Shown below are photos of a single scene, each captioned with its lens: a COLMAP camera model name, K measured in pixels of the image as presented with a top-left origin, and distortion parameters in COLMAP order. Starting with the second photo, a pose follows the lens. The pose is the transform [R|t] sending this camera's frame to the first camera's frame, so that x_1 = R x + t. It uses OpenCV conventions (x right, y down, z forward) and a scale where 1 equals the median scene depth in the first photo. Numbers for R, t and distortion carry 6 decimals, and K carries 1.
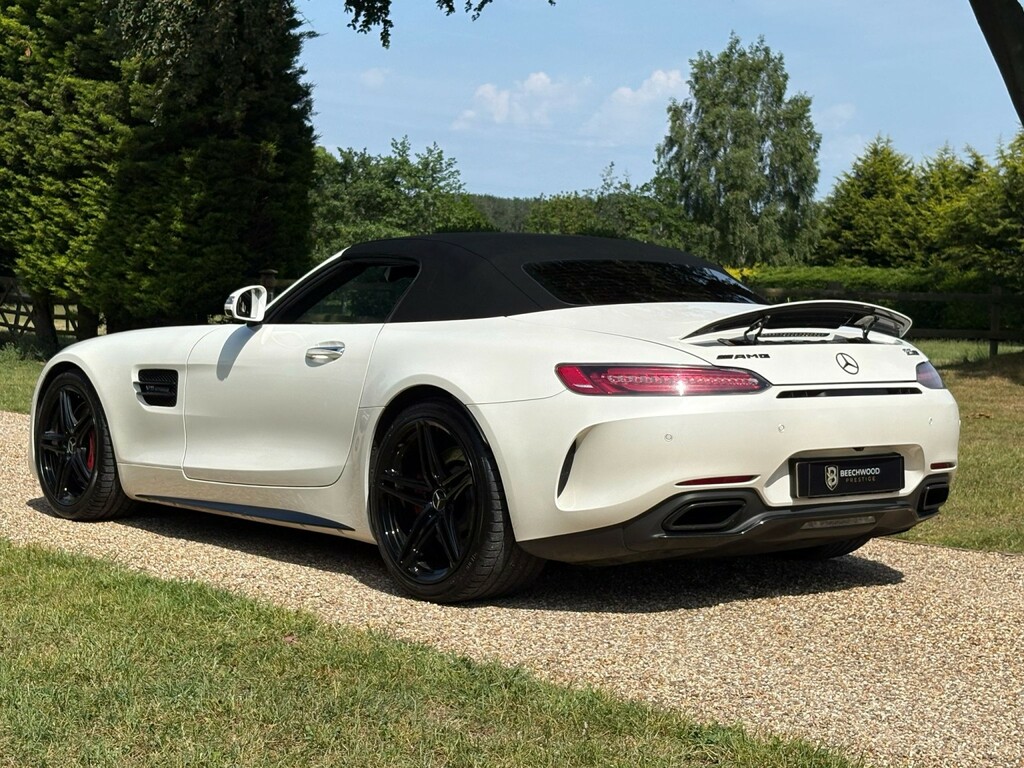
lens RADIAL K [[1955.5, 0, 514.1], [0, 1955.5, 392.9], [0, 0, 1]] dist [0.157506, 0.000000]
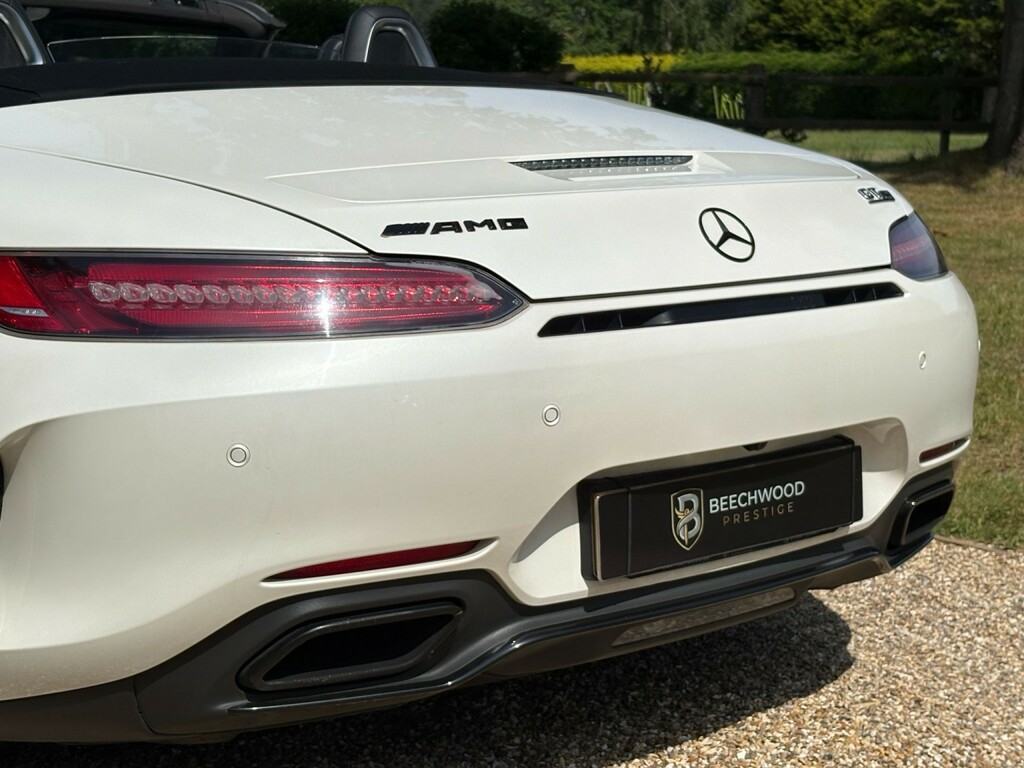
lens RADIAL K [[1955.5, 0, 521.6], [0, 1955.5, 385.8], [0, 0, 1]] dist [0.157506, 0.000000]
pose [[0.999152, -0.015746, 0.038053, 0.042792], [0.011809, 0.994759, 0.101564, -0.009853], [-0.039453, -0.101028, 0.994101, 0.228872]]
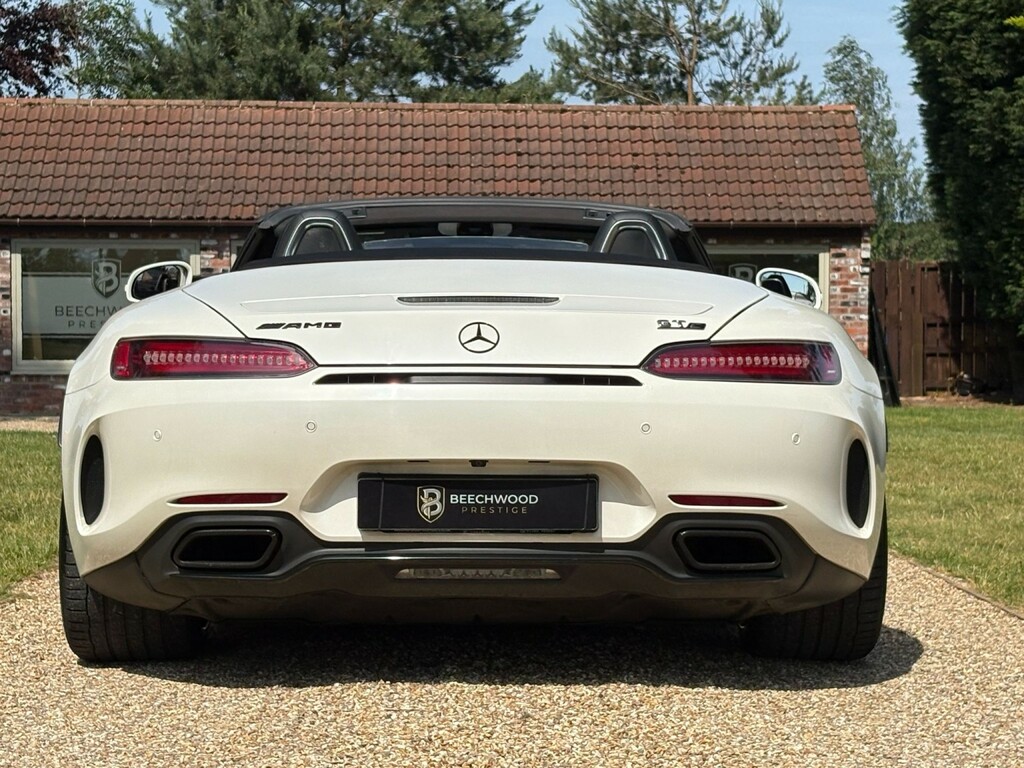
lens RADIAL K [[2544.8, 0, 510.2], [0, 2544.8, 383.8], [0, 0, 1]] dist [0.212736, 0.000000]
pose [[0.790173, -0.000141, -0.612884, 0.274866], [-0.024969, 0.999162, -0.032422, 0.011206], [0.612375, 0.040922, 0.789507, 0.121960]]
